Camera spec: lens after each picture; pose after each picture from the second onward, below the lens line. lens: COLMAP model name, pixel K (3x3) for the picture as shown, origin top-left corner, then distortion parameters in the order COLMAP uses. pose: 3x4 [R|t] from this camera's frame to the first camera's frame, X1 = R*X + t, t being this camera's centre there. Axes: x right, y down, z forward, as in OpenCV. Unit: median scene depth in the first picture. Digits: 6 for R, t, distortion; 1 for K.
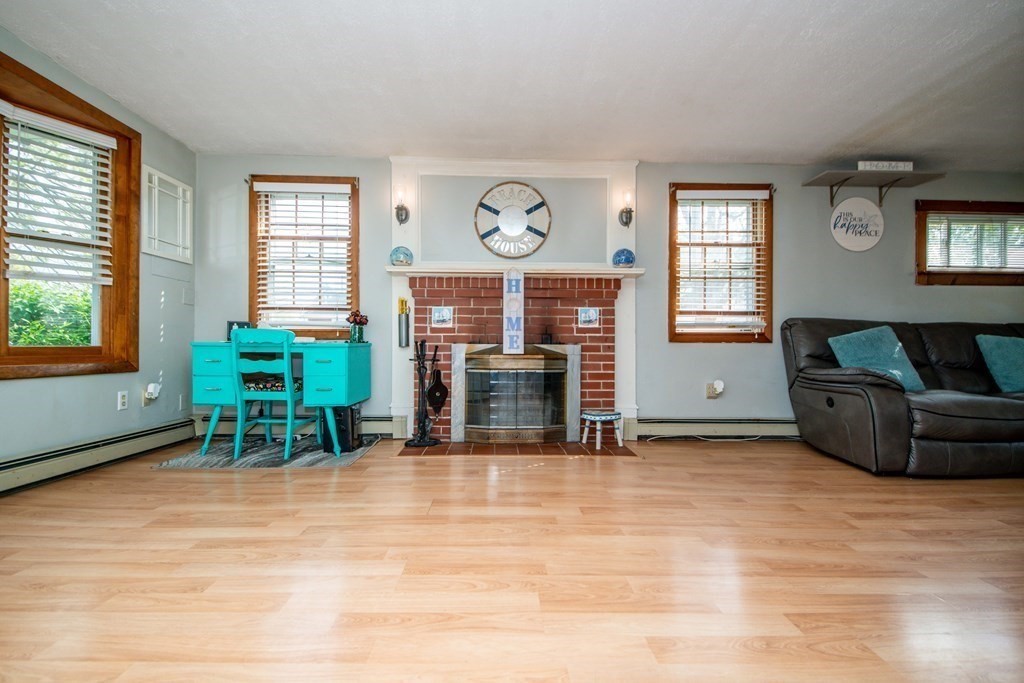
lens RADIAL K [[457.4, 0, 515.3], [0, 457.4, 344.9], [0, 0, 1]] dist [0.019708, -0.005000]
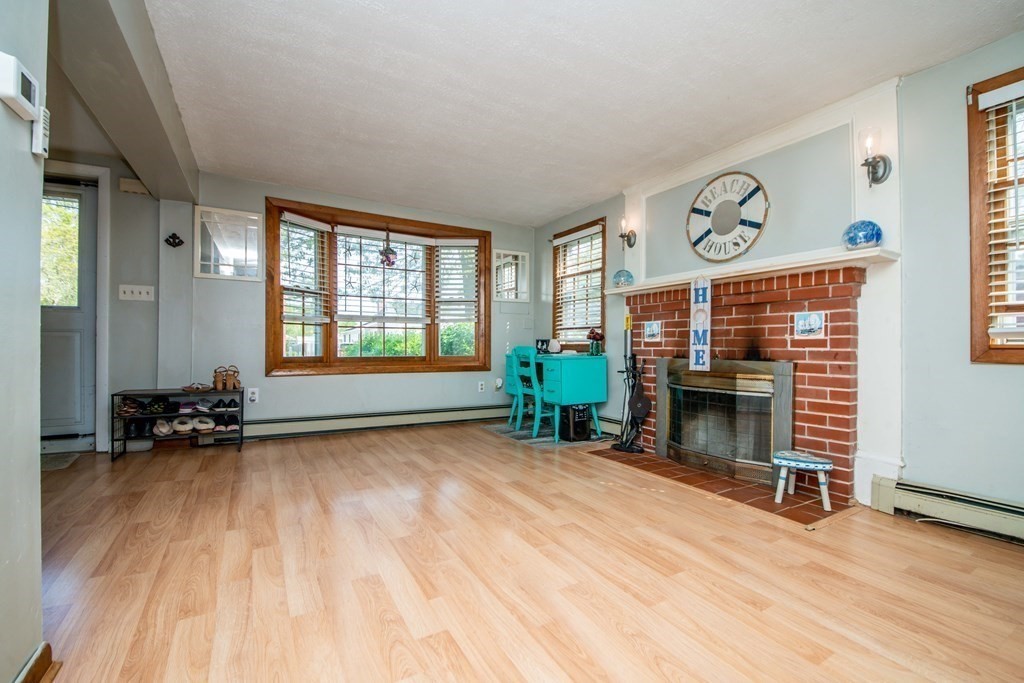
lens RADIAL K [[457.4, 0, 517.7], [0, 457.4, 346.5], [0, 0, 1]] dist [0.019708, -0.005000]
pose [[0.471895, -0.000706, -0.881654, 0.595422], [-0.001698, 0.999997, -0.001710, -0.024376], [0.881653, 0.002304, 0.471893, 0.240411]]
